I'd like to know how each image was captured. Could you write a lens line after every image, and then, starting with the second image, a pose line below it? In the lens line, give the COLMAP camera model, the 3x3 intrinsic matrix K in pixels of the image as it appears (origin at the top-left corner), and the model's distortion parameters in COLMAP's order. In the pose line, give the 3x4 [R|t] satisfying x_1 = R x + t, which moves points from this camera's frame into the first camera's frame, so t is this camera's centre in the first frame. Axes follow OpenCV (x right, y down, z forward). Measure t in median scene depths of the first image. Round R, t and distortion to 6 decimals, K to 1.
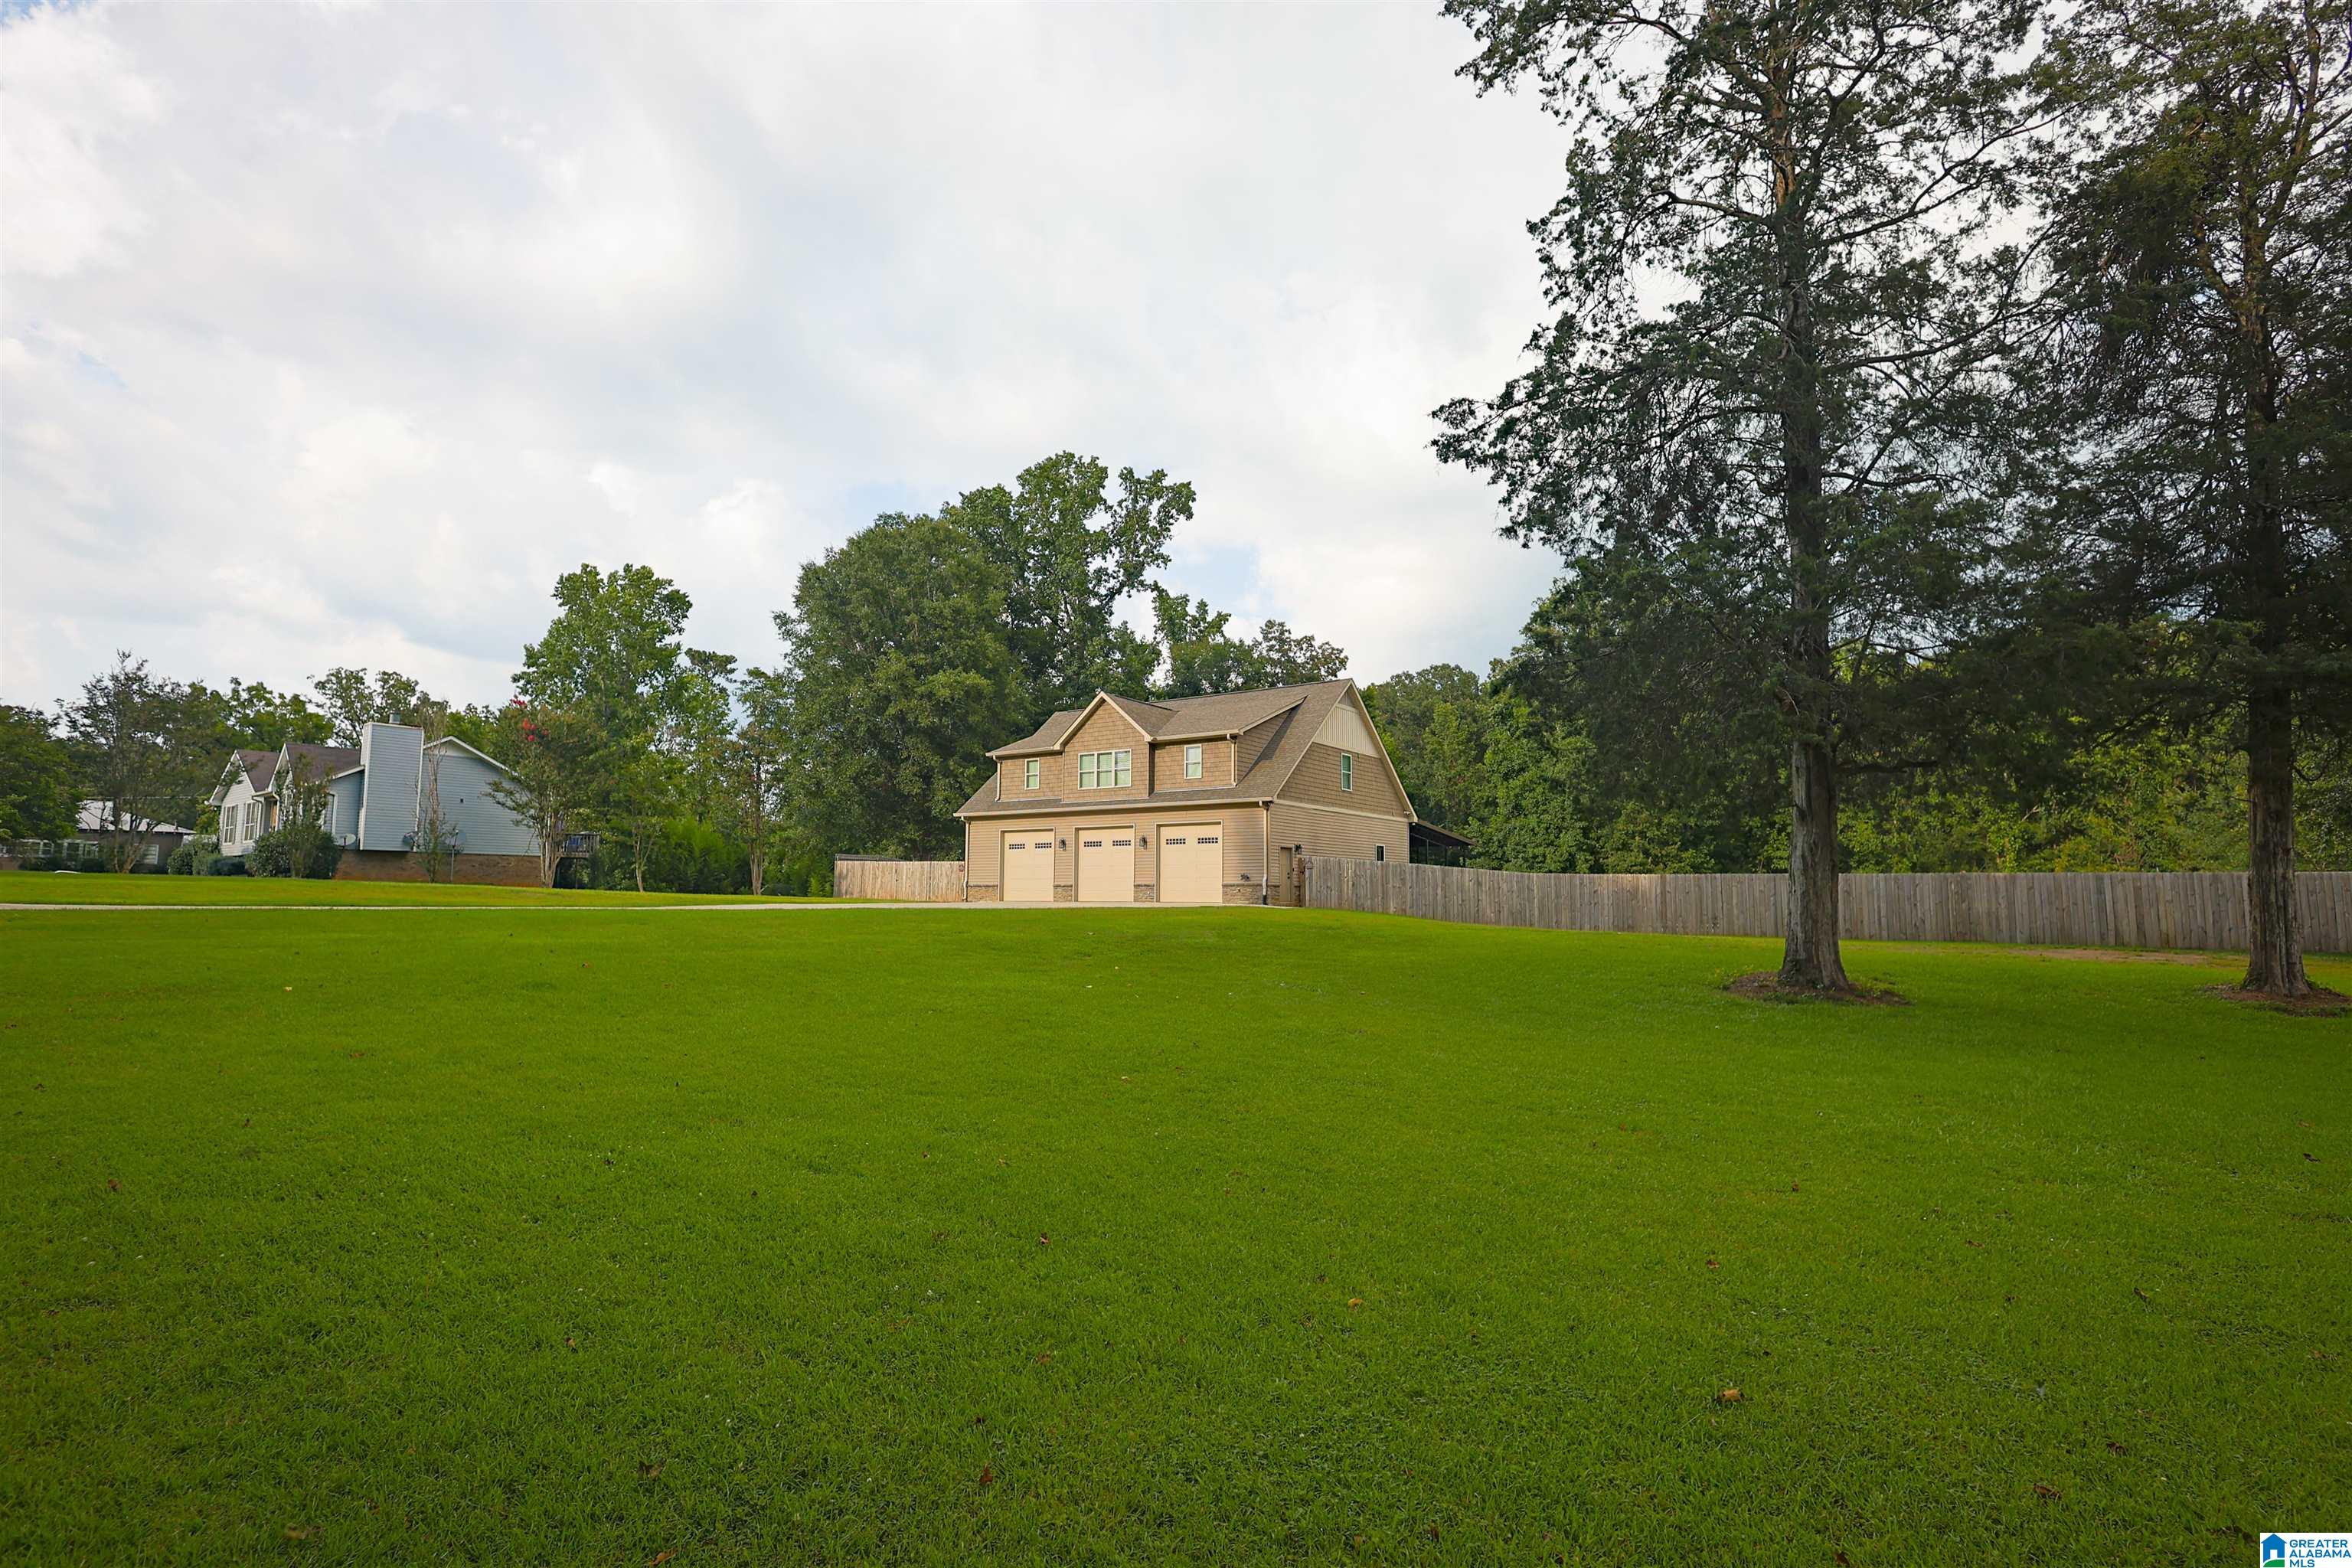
lens RADIAL K [[1125.9, 0, 1175.2], [0, 1125.9, 779.6], [0, 0, 1]] dist [-0.002892, 0.005017]
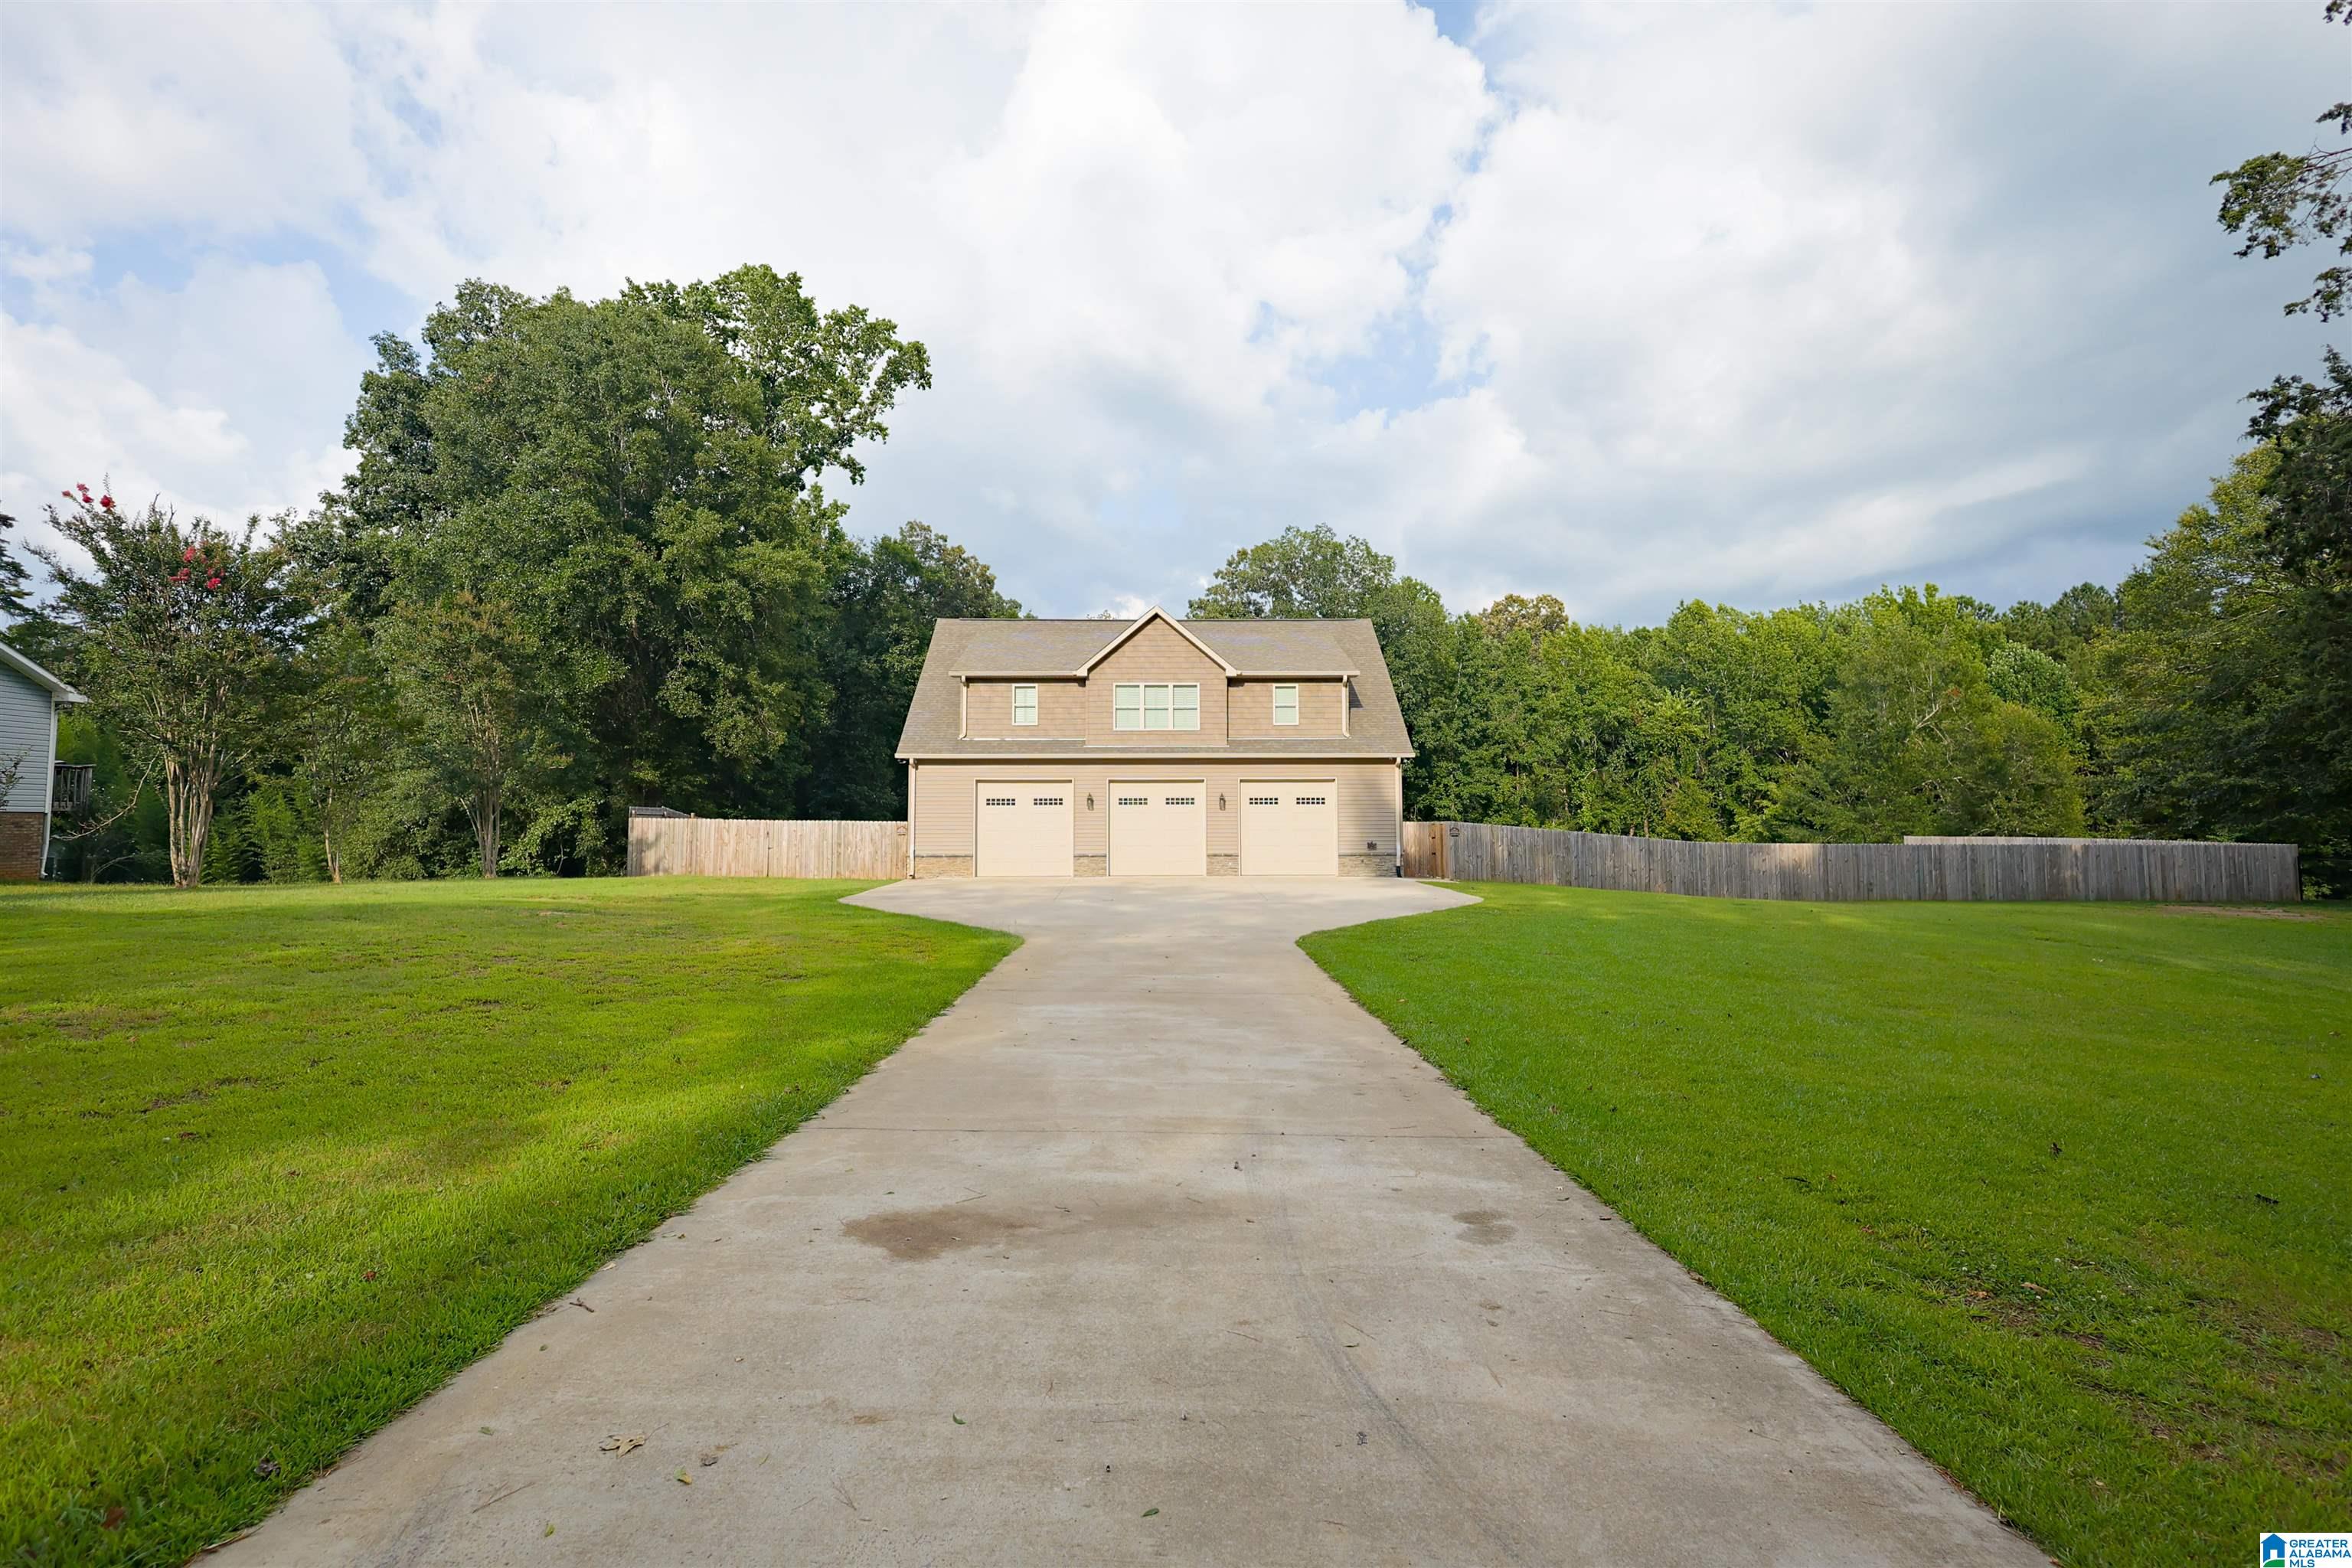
lens RADIAL K [[1185.2, 0, 1167.6], [0, 1185.2, 728.8], [0, 0, 1]] dist [0.004345, 0.000928]
pose [[0.809325, 0.047144, 0.585467, -0.490029], [-0.054291, 0.998511, -0.005355, 0.009525], [-0.584847, -0.027452, 0.810679, 0.300842]]
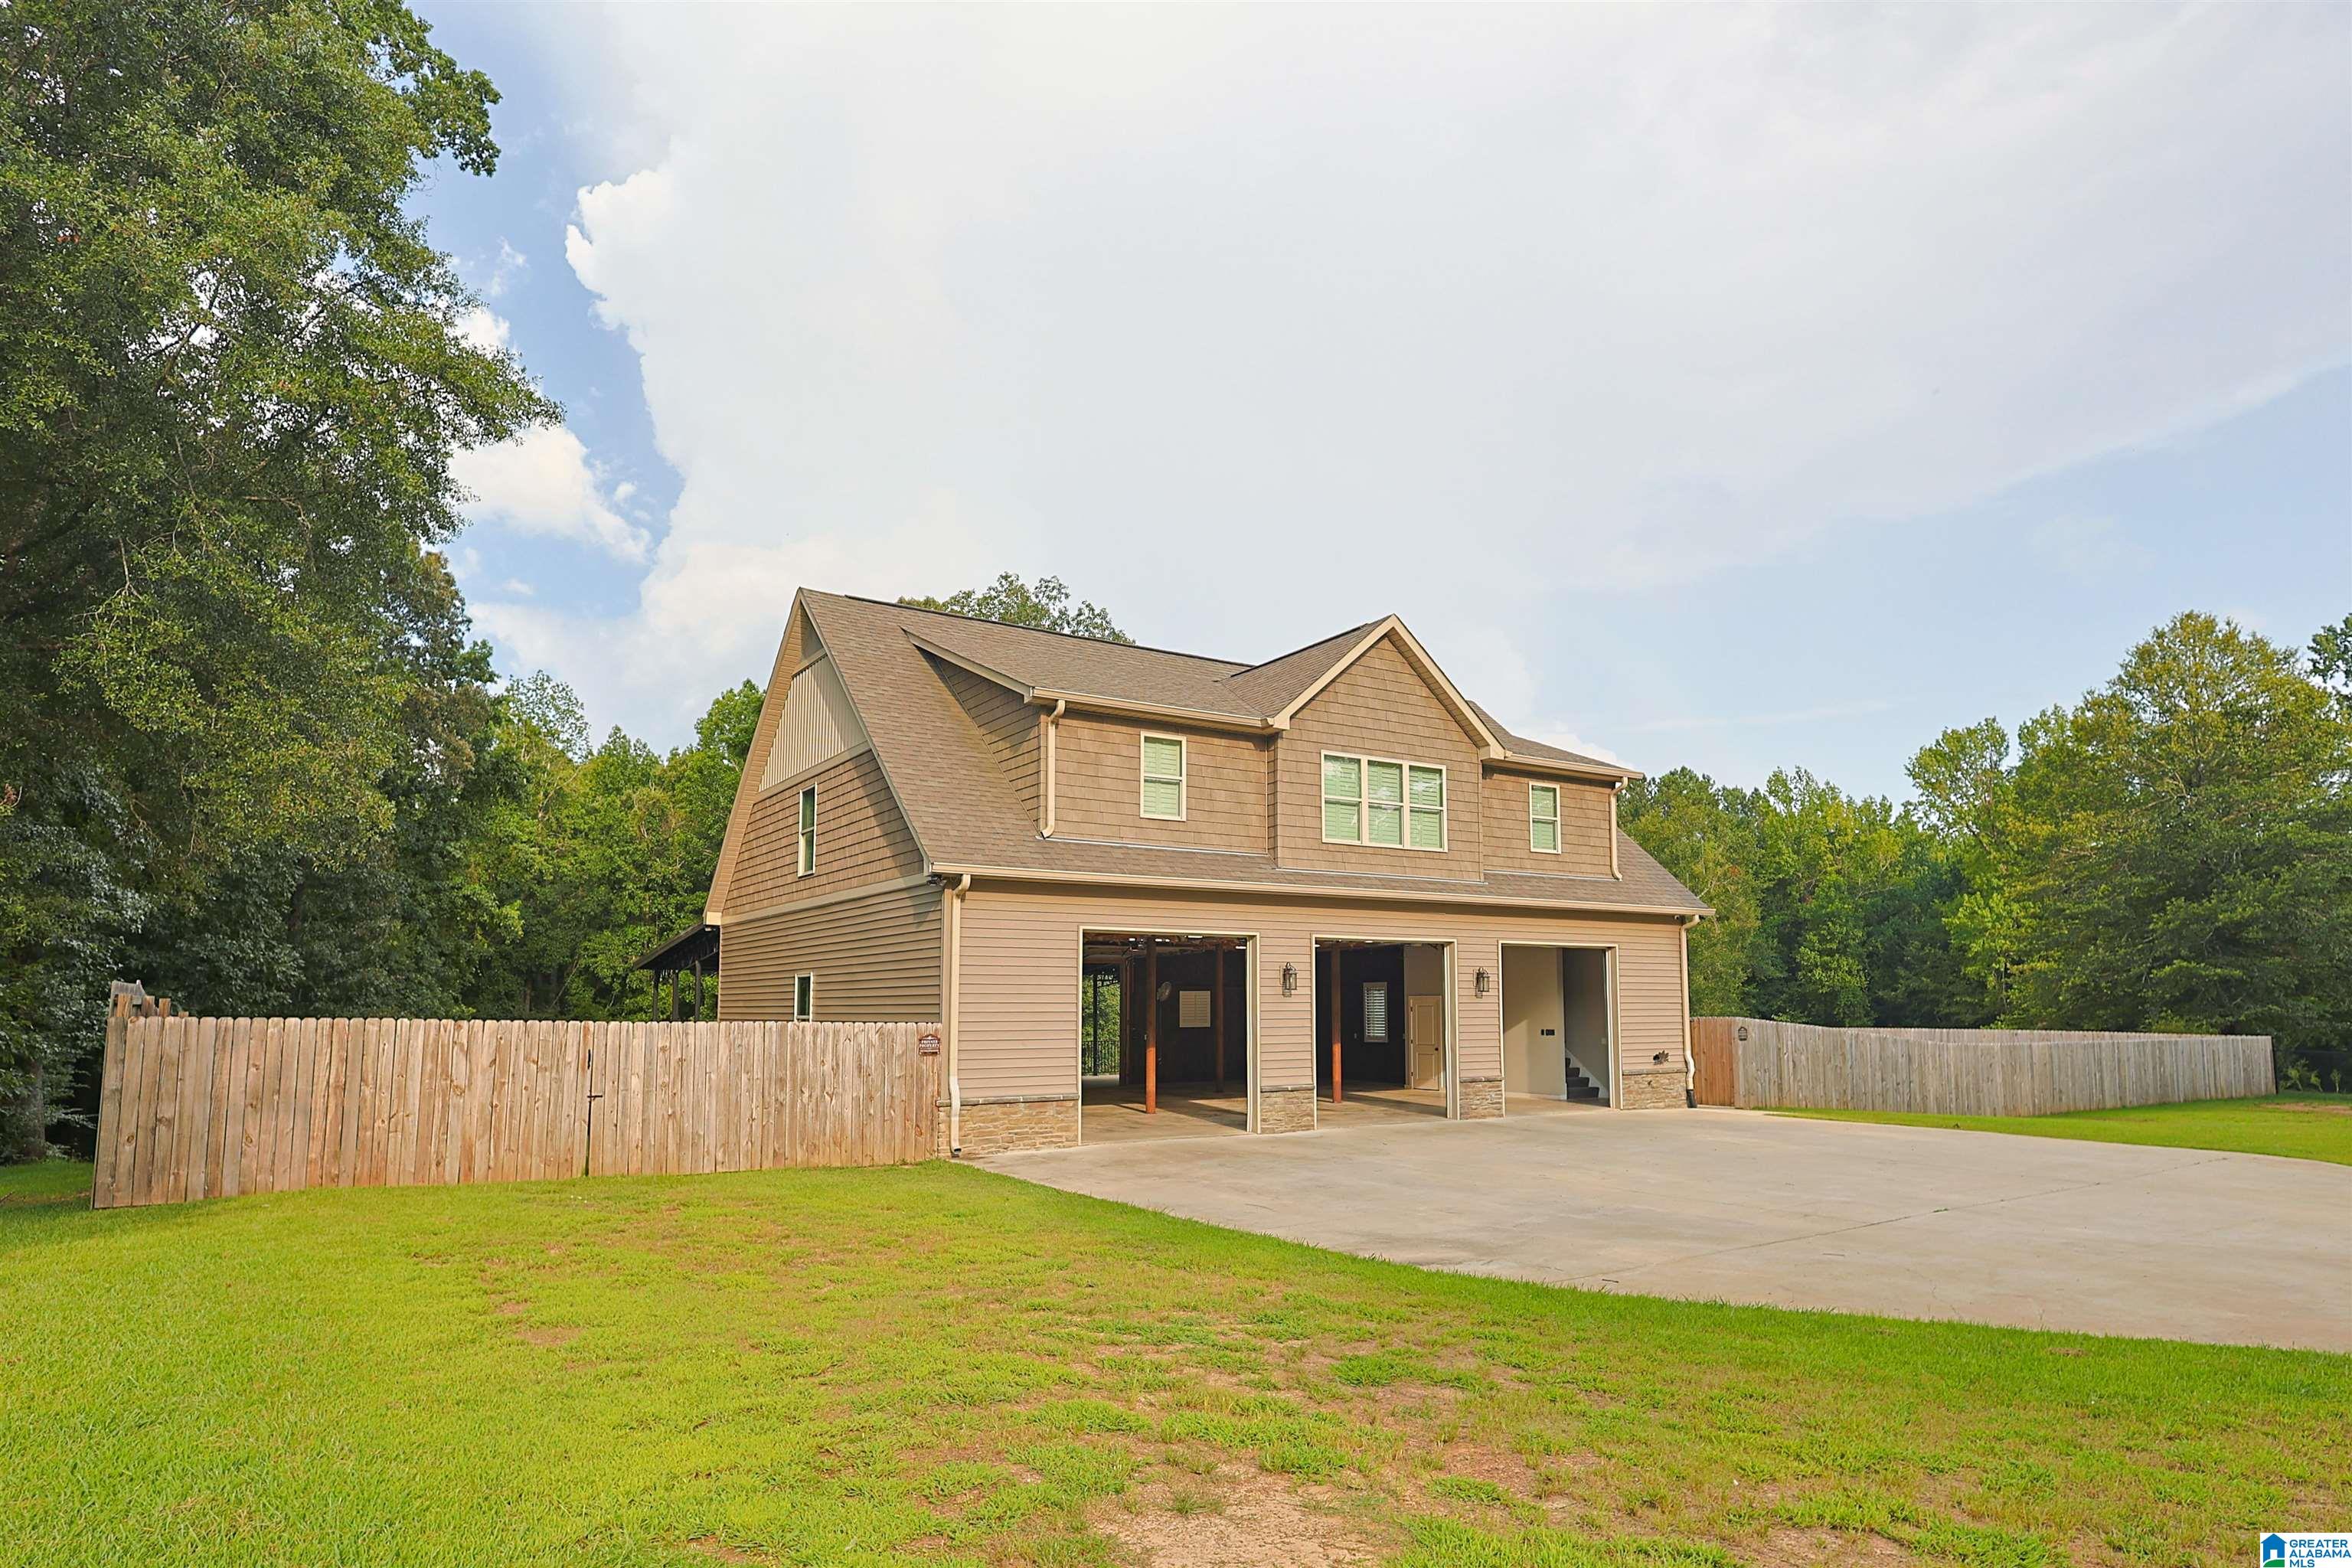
lens RADIAL K [[1378.2, 0, 1258.5], [0, 1378.2, 874.6], [0, 0, 1]] dist [-0.002688, -0.001408]
pose [[0.343283, 0.089247, 0.934982, -0.503186], [-0.087638, 0.994176, -0.062721, 0.048736], [-0.935135, -0.060409, 0.349105, 0.789804]]
